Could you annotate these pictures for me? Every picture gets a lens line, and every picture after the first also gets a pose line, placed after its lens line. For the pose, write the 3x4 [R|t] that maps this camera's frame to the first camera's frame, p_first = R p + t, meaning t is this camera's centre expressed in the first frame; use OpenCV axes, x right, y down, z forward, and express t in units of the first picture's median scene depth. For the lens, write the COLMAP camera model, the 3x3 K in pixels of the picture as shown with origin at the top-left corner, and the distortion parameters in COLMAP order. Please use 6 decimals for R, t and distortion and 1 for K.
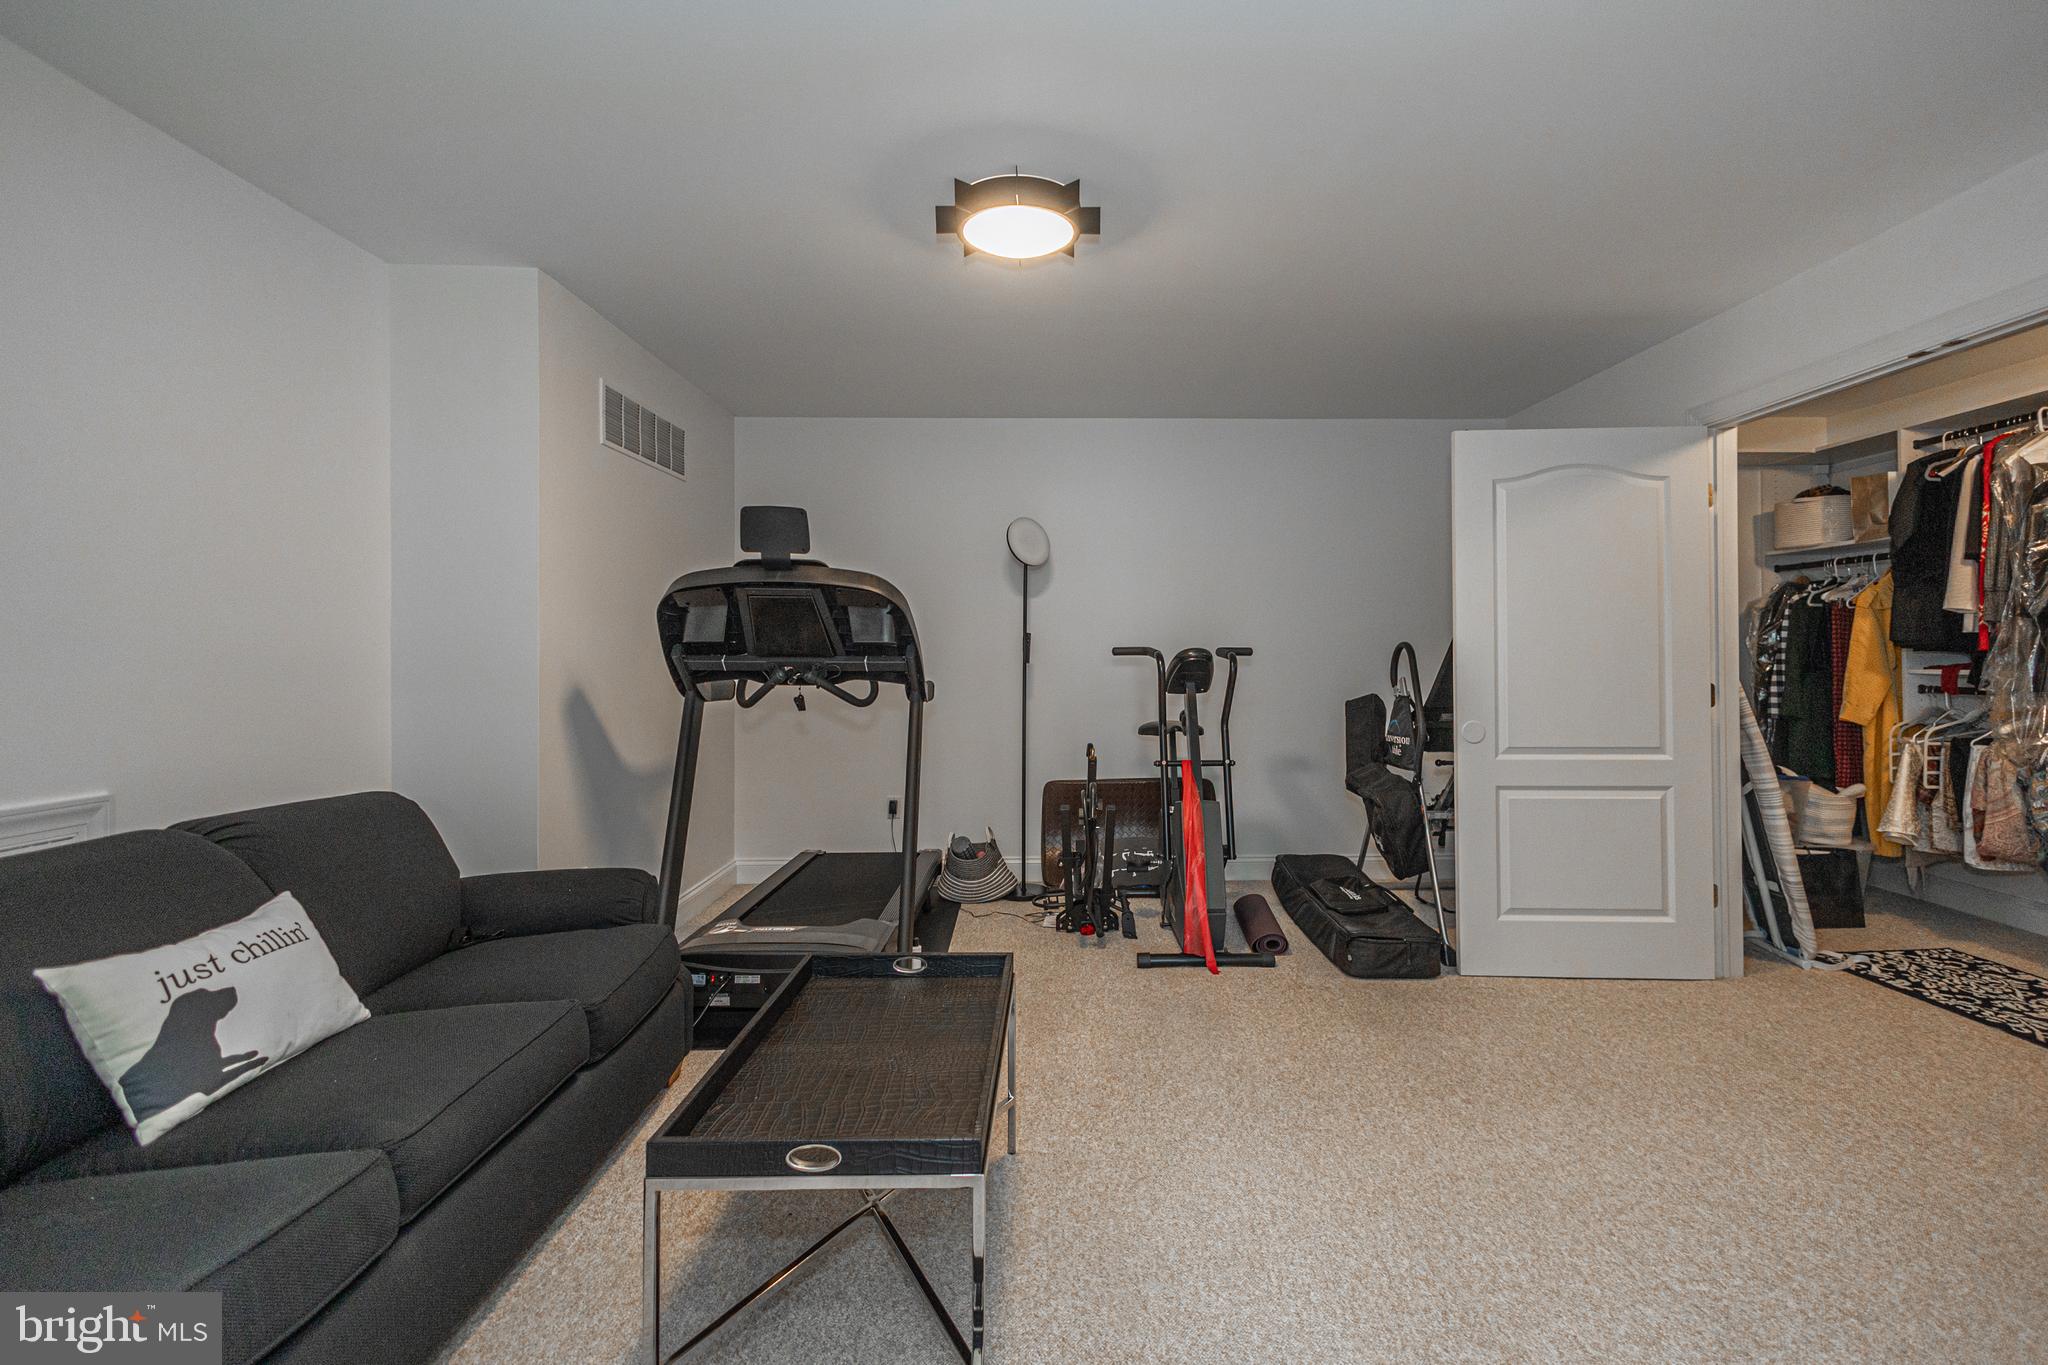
lens RADIAL K [[953.9, 0, 1037.4], [0, 953.9, 665.0], [0, 0, 1]] dist [0.011386, -0.003645]
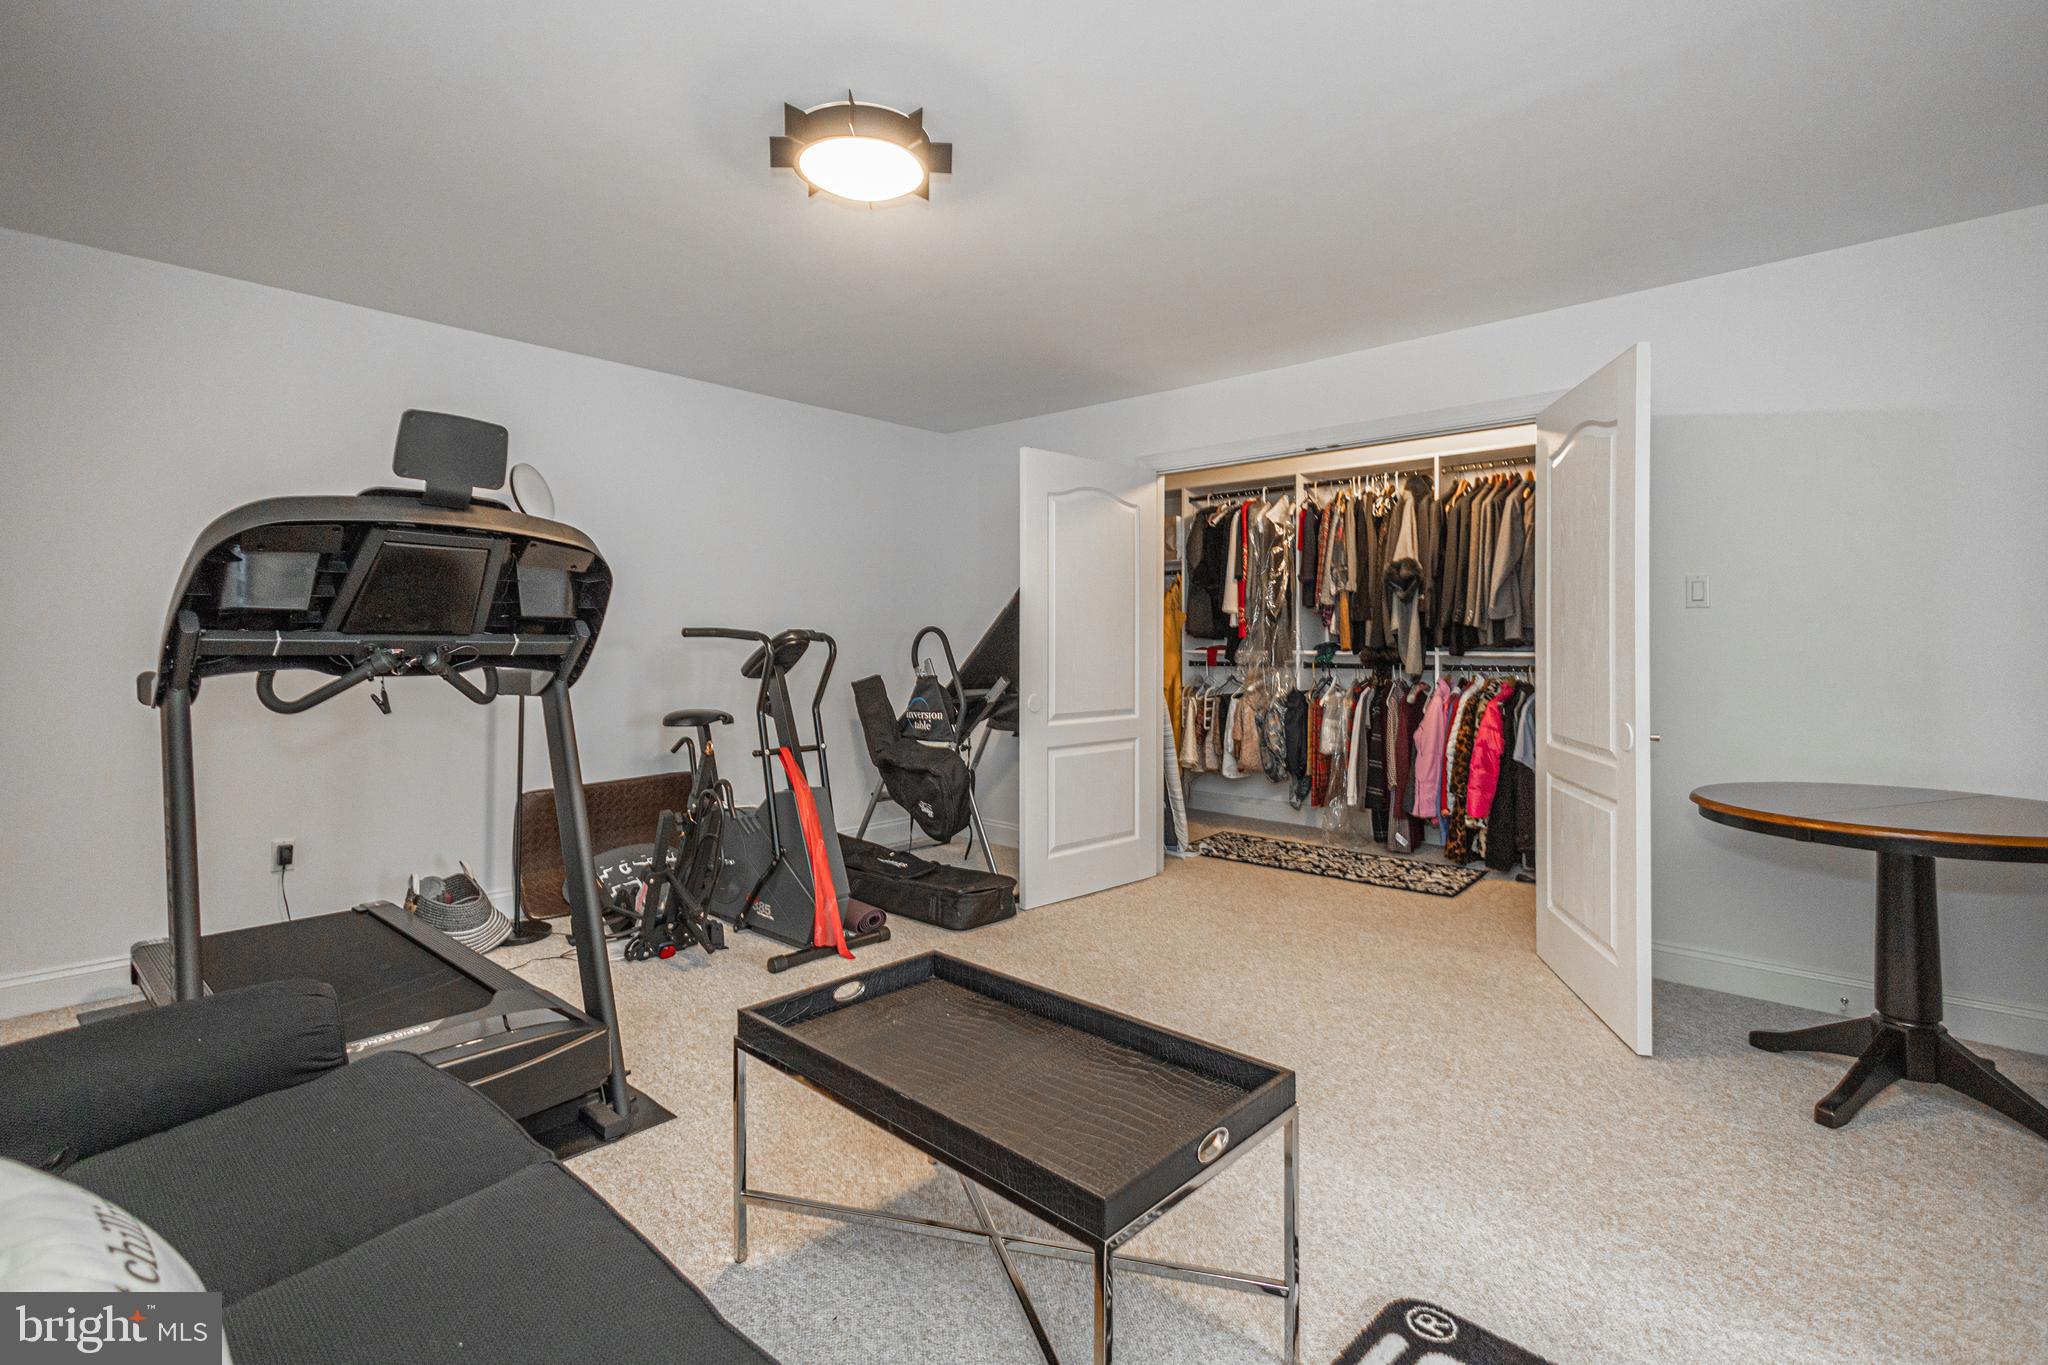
lens RADIAL K [[953.9, 0, 1066.1], [0, 953.9, 661.7], [0, 0, 1]] dist [0.011386, -0.003645]
pose [[0.684160, -0.011042, 0.729249, -0.346814], [0.001885, 0.999909, 0.013372, 0.001975], [-0.729330, -0.007774, 0.684118, 0.147206]]
